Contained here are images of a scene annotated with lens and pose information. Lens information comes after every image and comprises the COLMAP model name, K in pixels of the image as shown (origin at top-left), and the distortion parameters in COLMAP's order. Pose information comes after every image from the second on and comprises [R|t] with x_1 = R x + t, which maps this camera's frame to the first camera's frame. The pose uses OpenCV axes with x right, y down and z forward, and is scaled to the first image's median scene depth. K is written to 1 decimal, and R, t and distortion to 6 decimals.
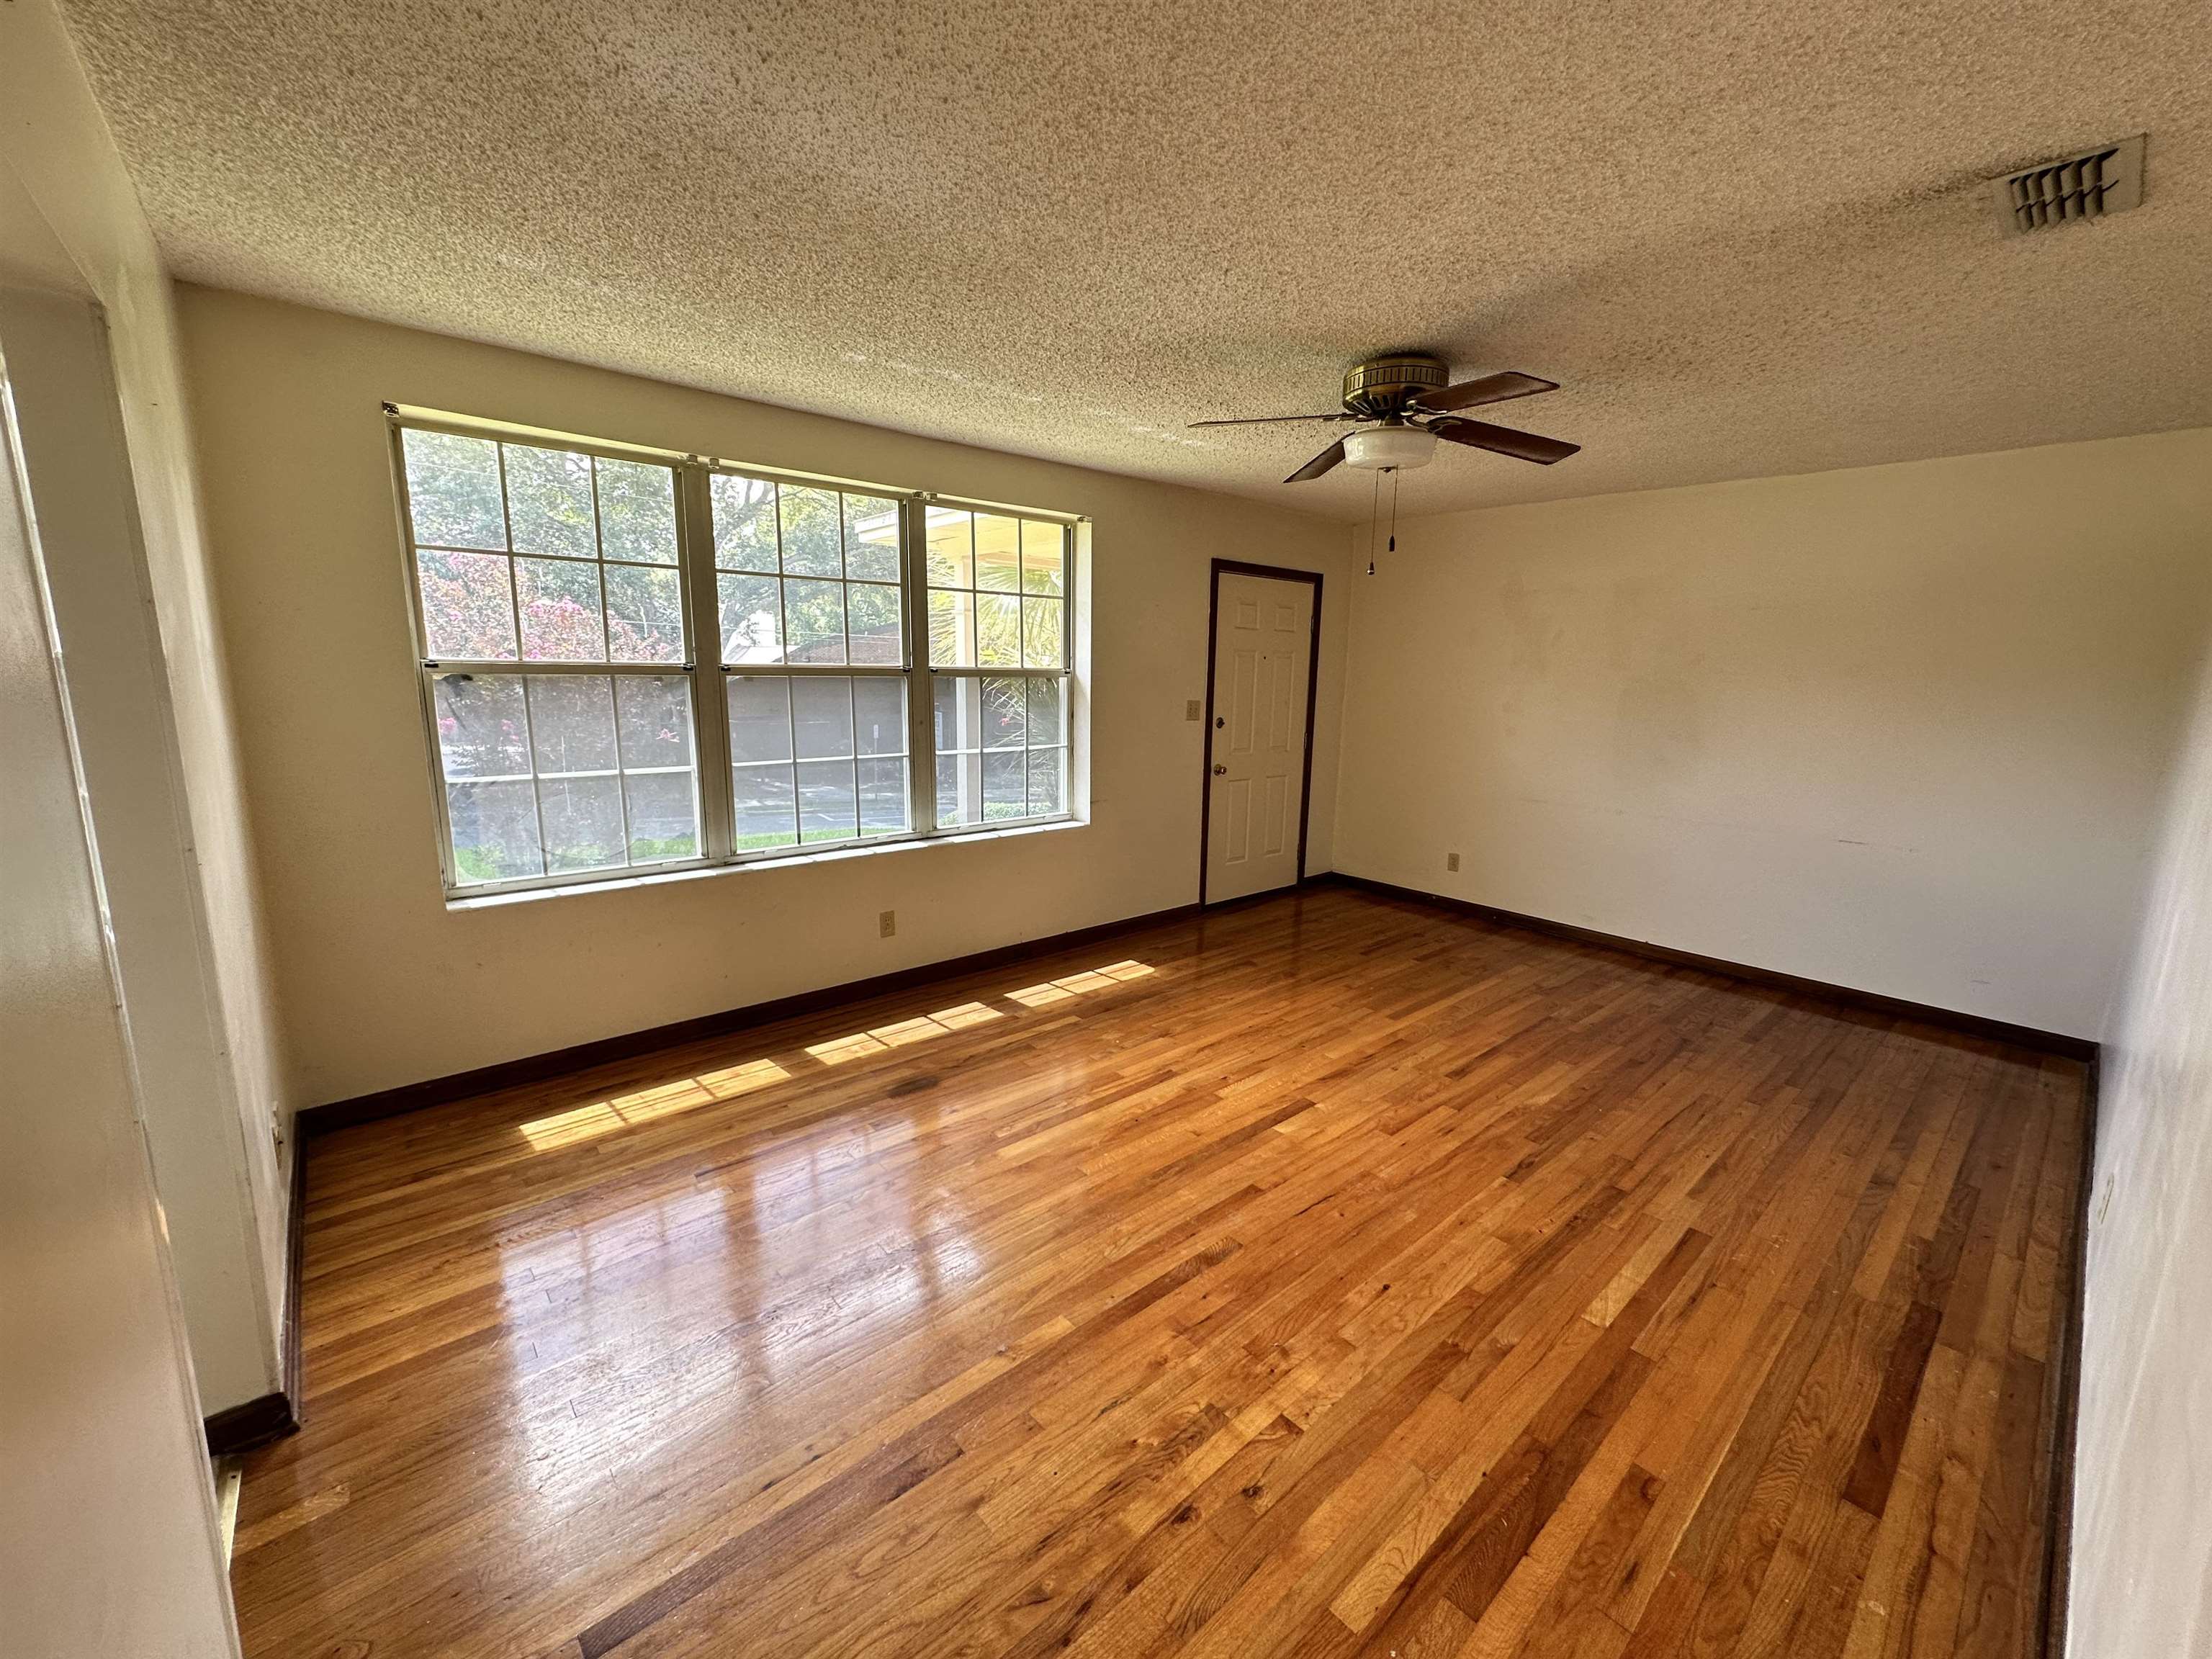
lens RADIAL K [[881.1, 0, 1105.0], [0, 881.1, 829.4], [0, 0, 1]] dist [-0.003756, 0.000830]
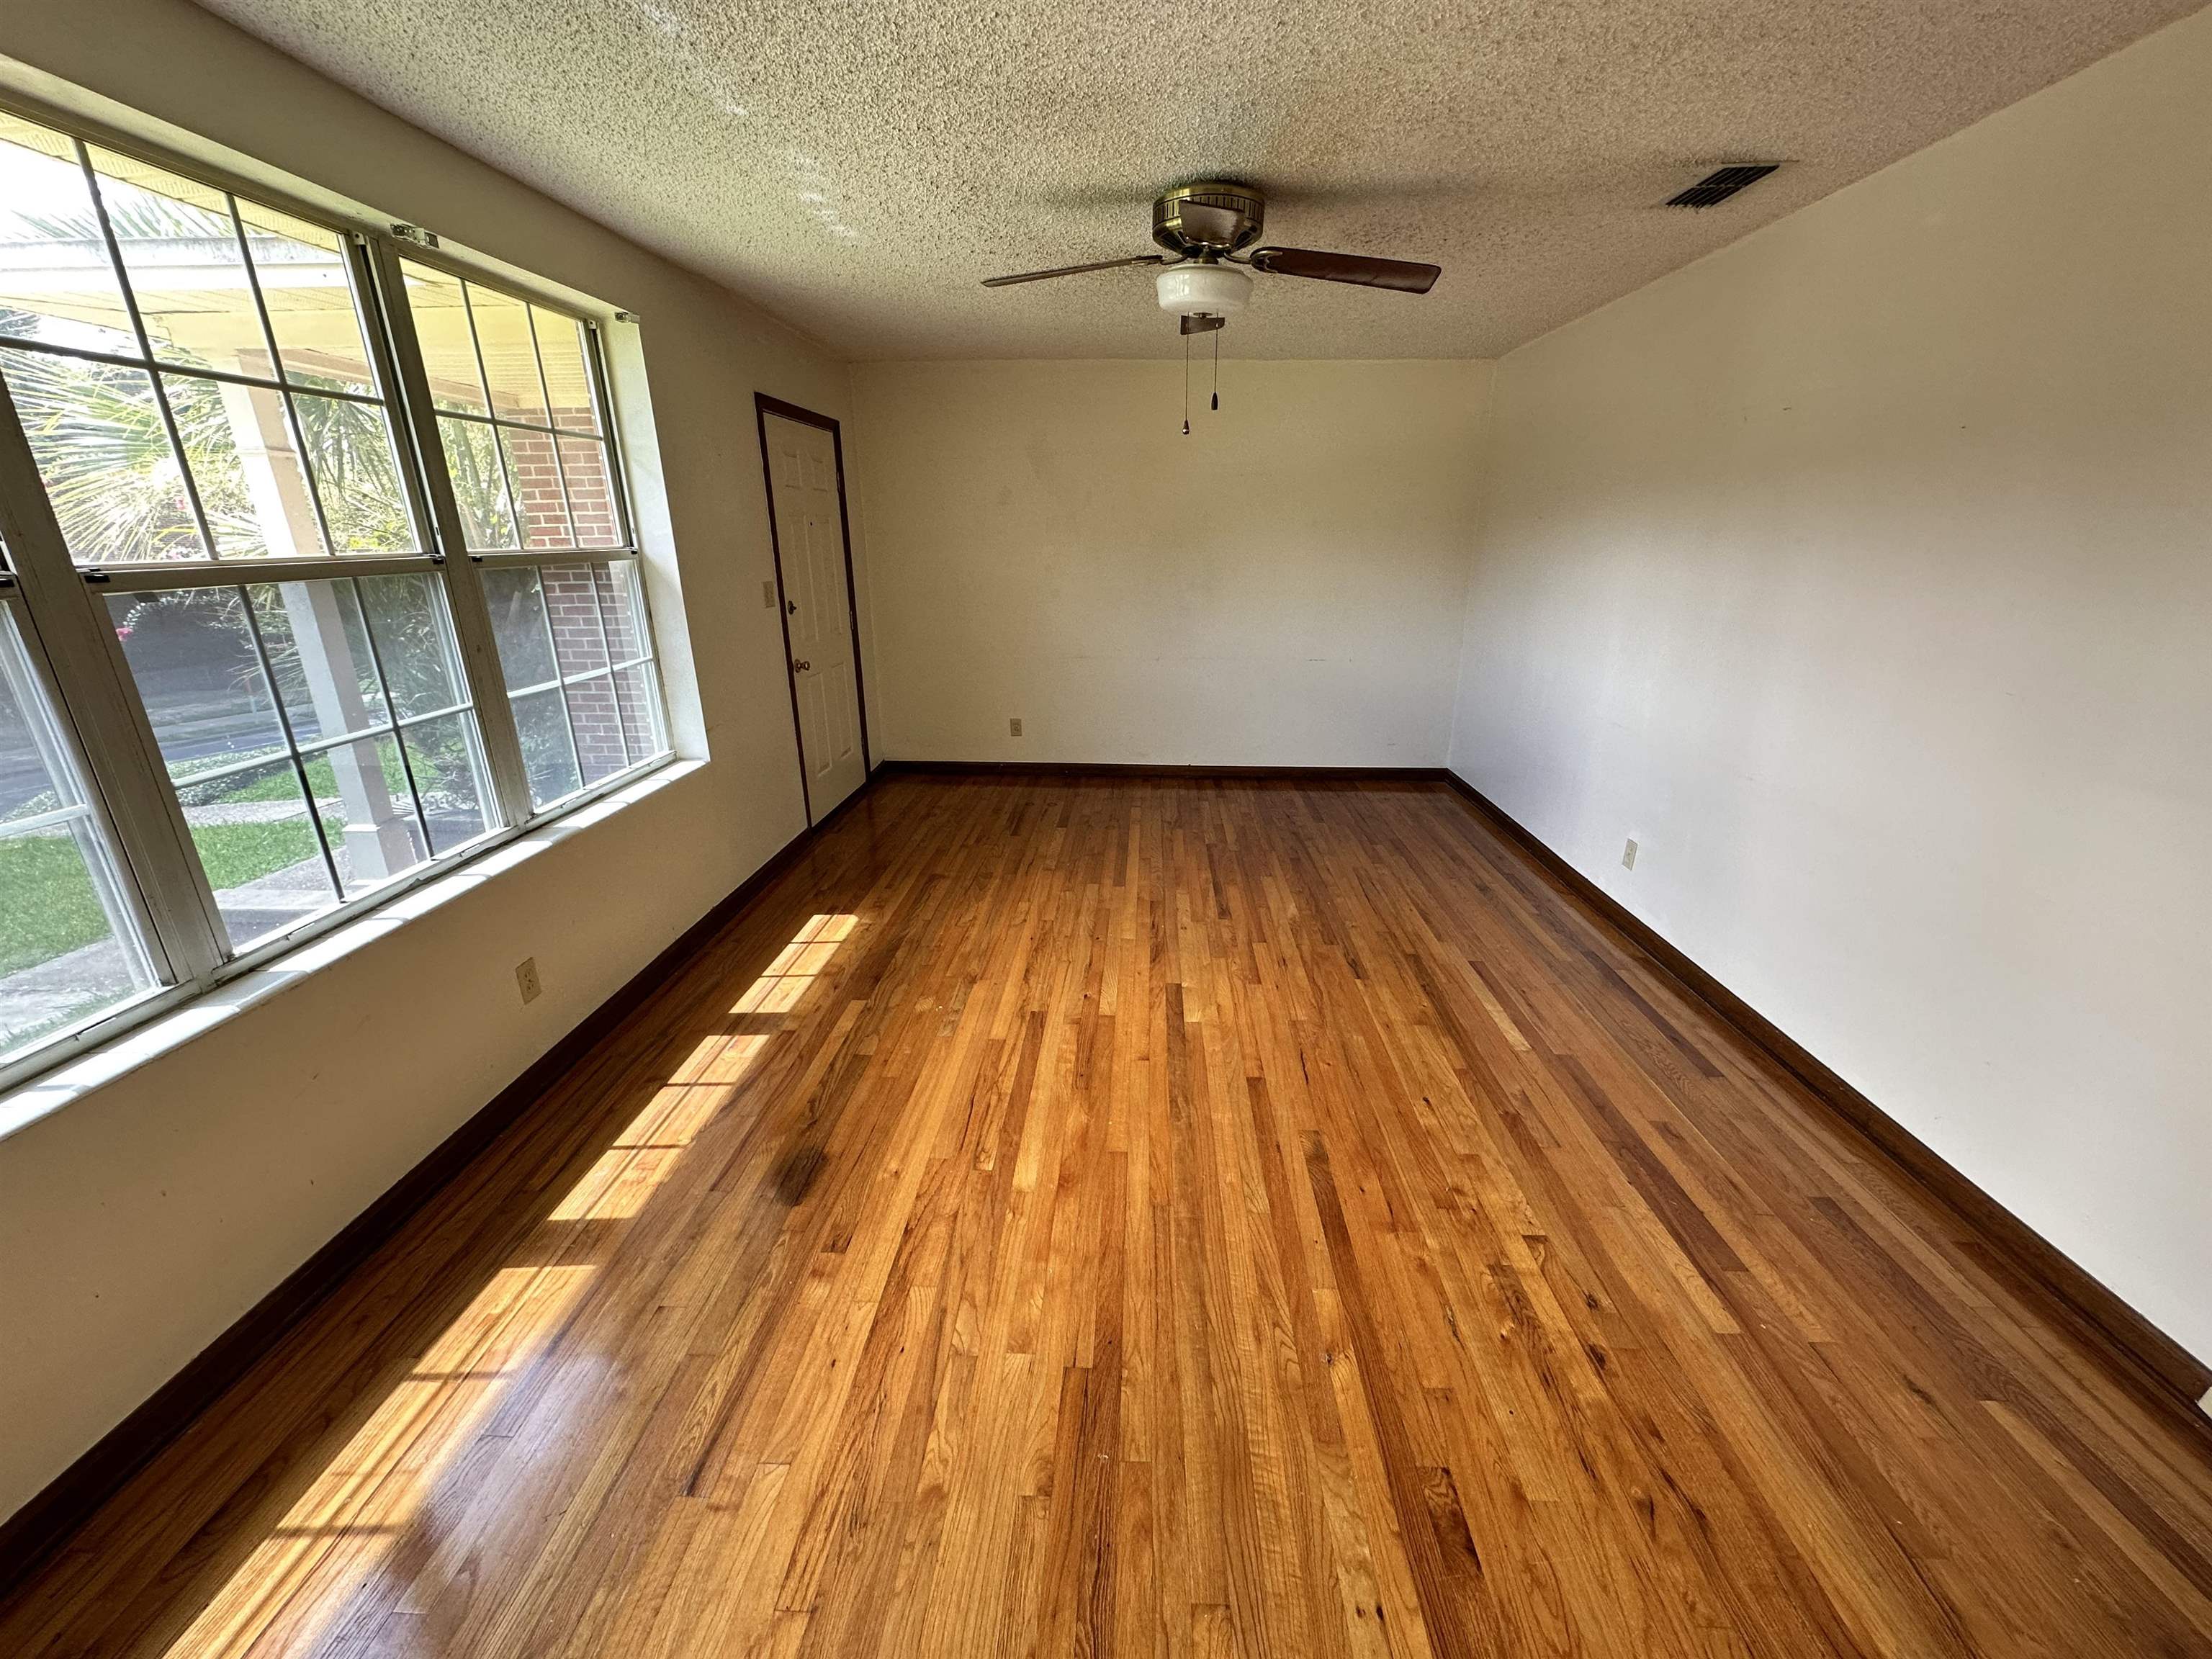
lens RADIAL K [[881.1, 0, 1105.0], [0, 881.1, 829.4], [0, 0, 1]] dist [-0.003756, 0.000830]
pose [[0.692088, -0.252101, 0.676357, -0.383430], [0.147753, 0.966664, 0.209119, -0.070880], [-0.706529, -0.044795, 0.706265, 0.294030]]
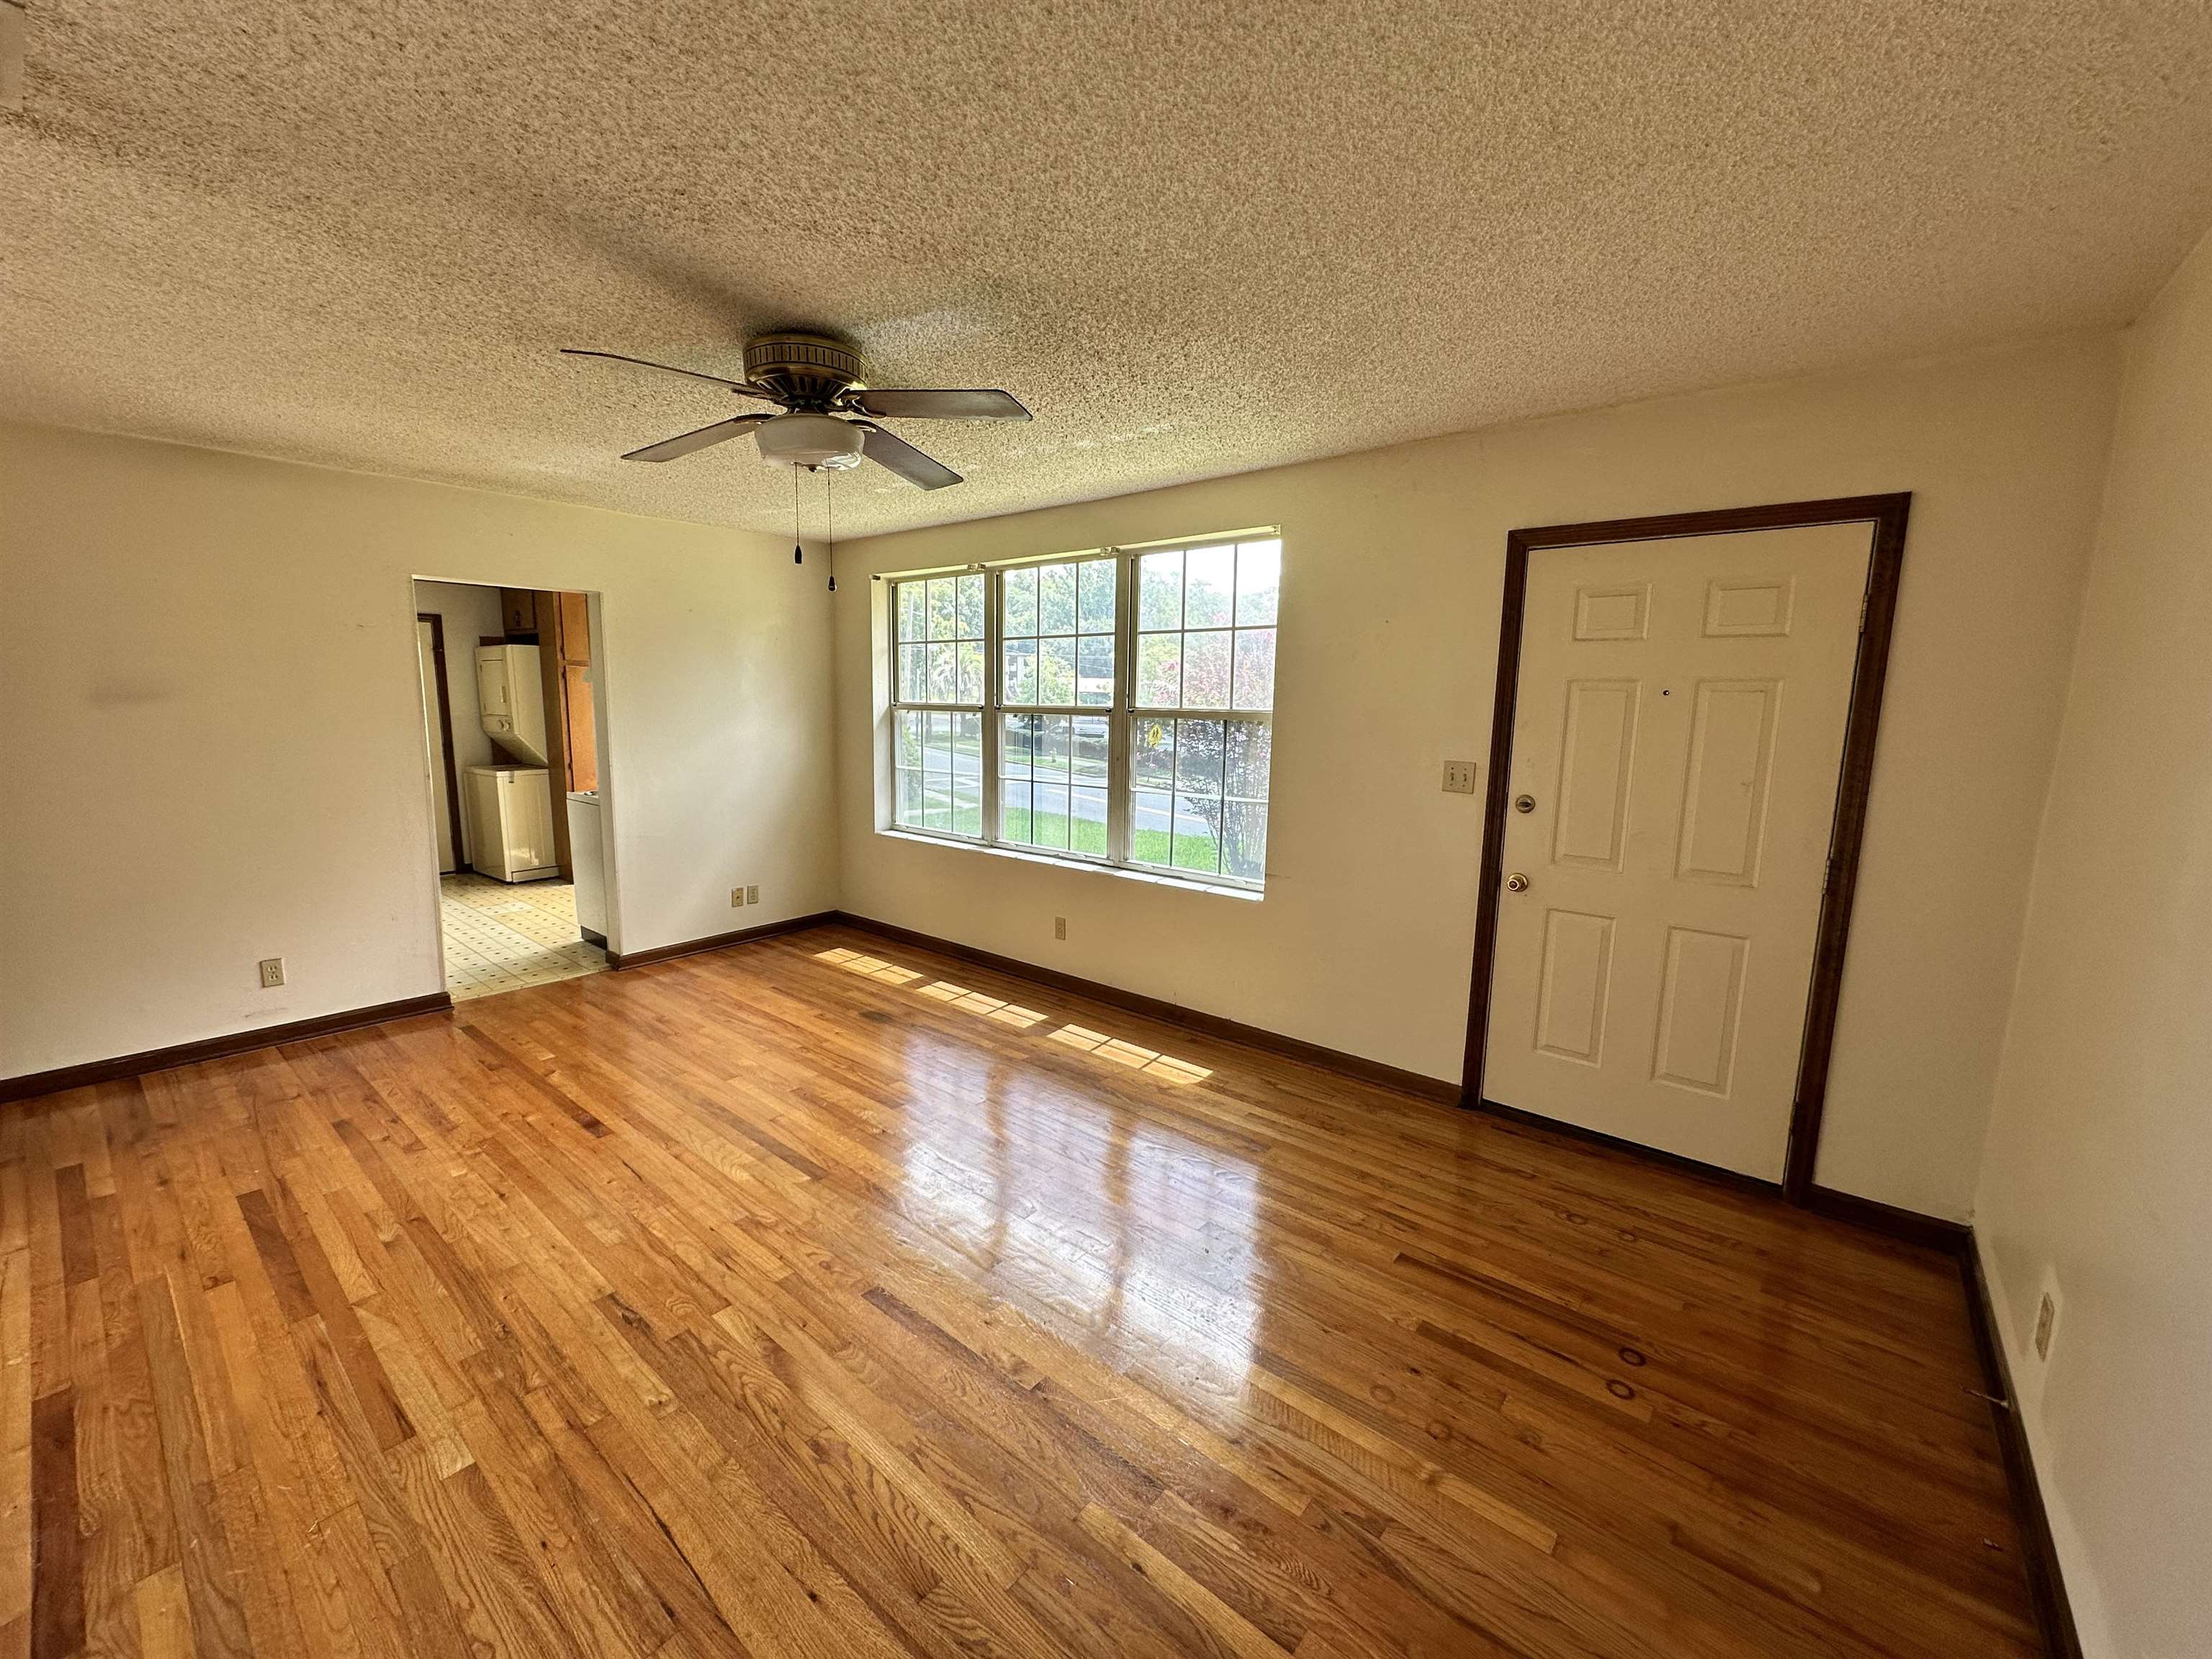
lens RADIAL K [[881.1, 0, 1105.0], [0, 881.1, 829.4], [0, 0, 1]] dist [-0.003756, 0.000830]
pose [[0.162285, 0.130285, -0.978105, 0.932038], [-0.191623, 0.976535, 0.098282, -0.152914], [0.967959, 0.171478, 0.183443, 0.879245]]
